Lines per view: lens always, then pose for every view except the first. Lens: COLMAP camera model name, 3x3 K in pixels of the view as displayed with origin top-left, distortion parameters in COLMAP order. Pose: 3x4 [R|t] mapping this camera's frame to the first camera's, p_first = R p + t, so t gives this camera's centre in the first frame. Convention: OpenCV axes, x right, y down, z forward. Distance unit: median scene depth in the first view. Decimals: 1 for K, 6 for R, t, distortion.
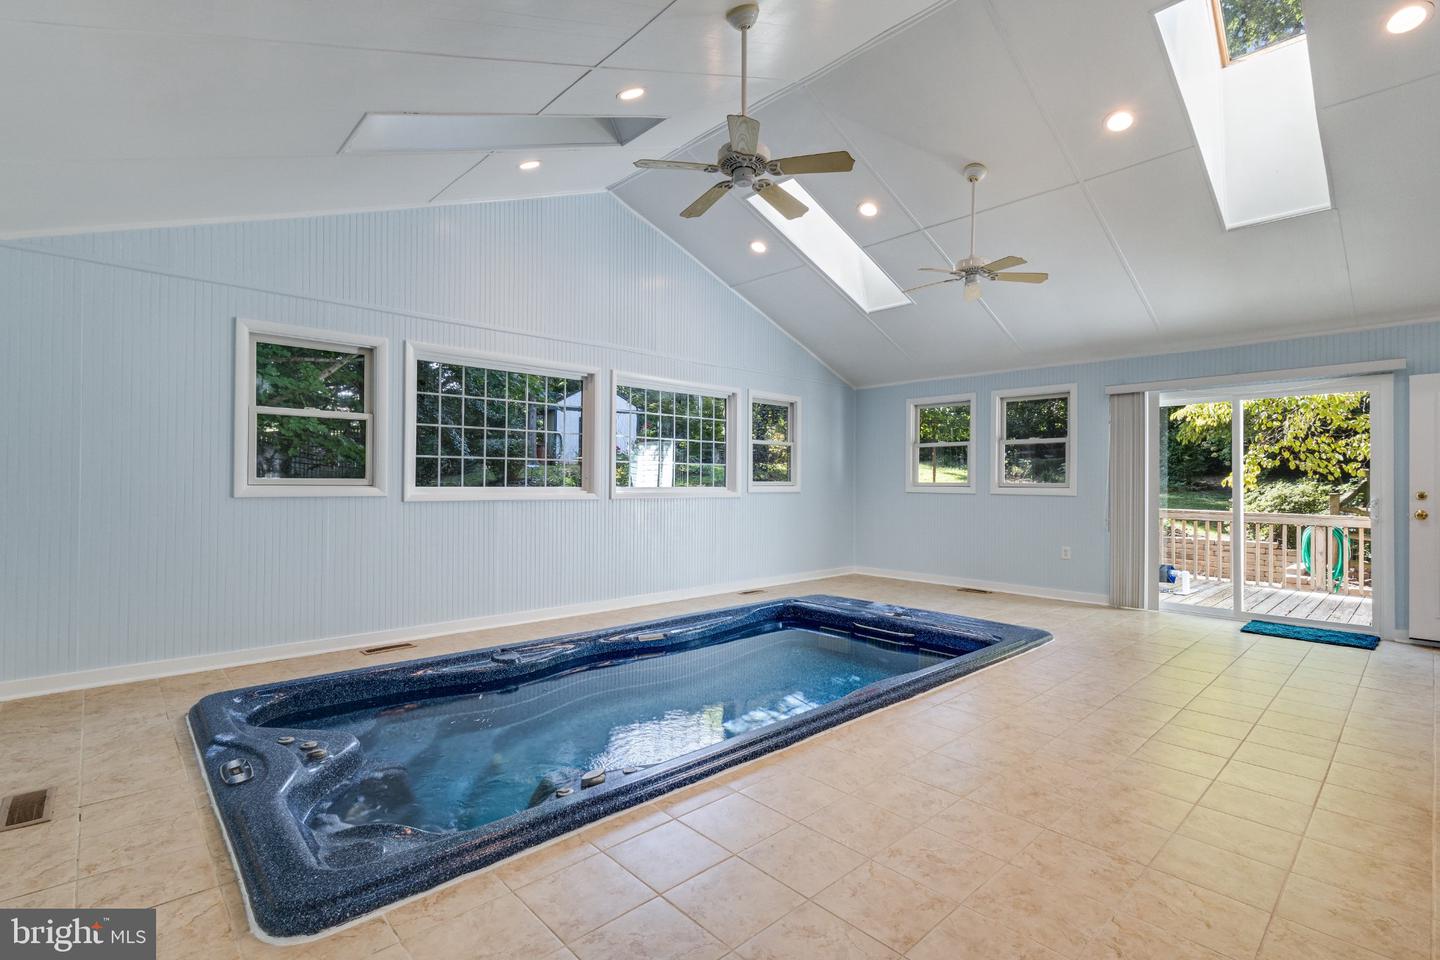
lens RADIAL K [[668.8, 0, 719.2], [0, 668.8, 469.1], [0, 0, 1]] dist [0.002030, 0.000481]
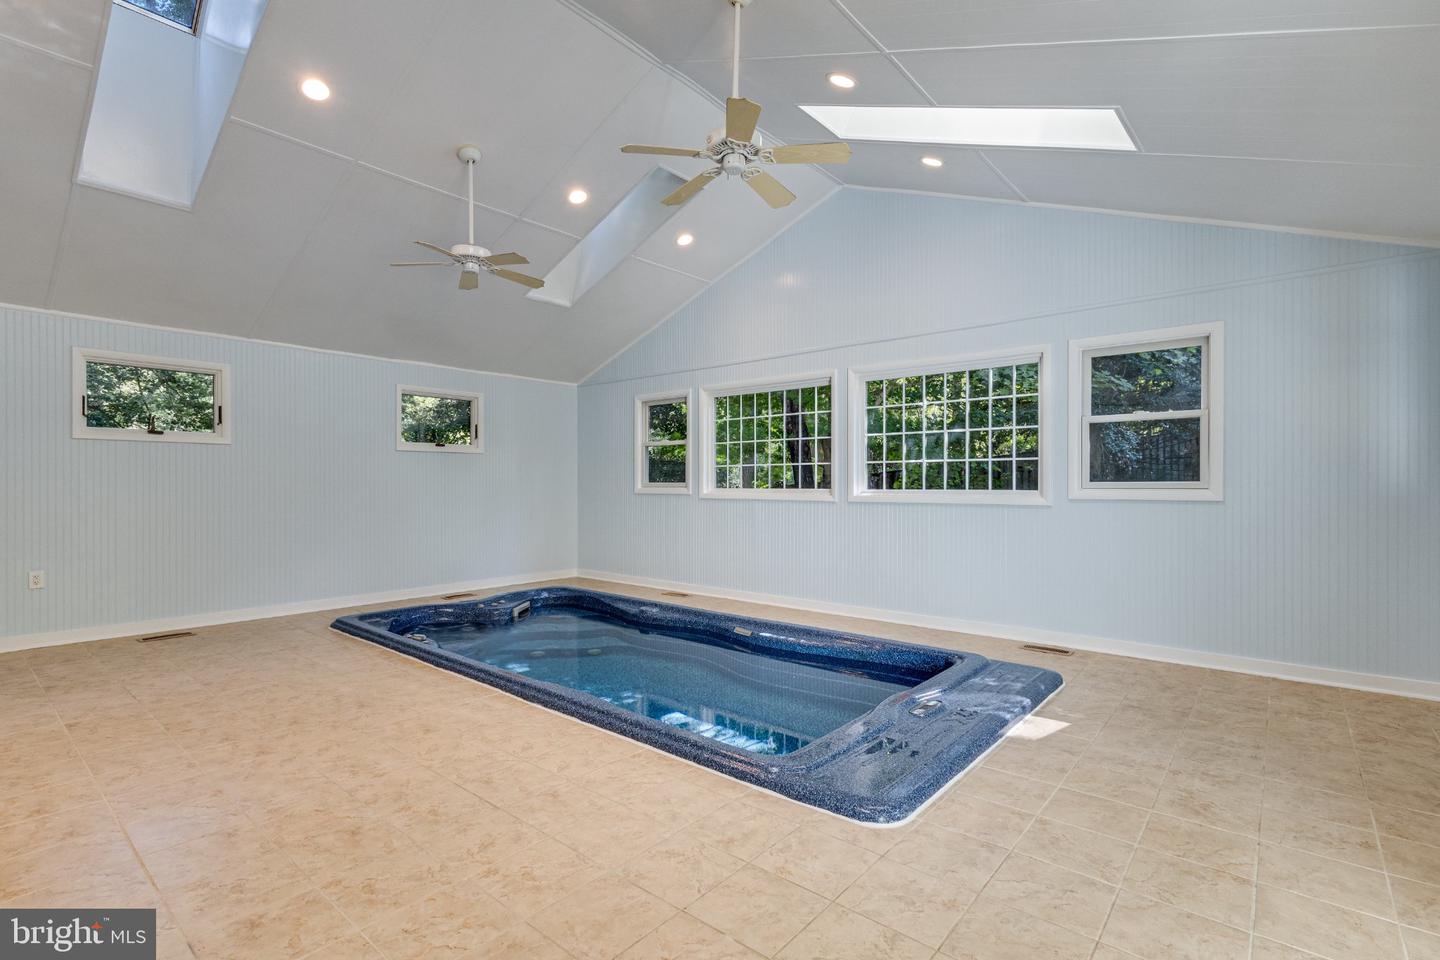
lens RADIAL K [[668.8, 0, 719.2], [0, 668.8, 469.1], [0, 0, 1]] dist [0.002030, 0.000481]
pose [[0.114646, -0.028506, -0.992997, 0.857325], [0.018713, 0.999473, -0.026531, 0.021760], [0.993230, -0.015540, 0.115119, 0.770493]]
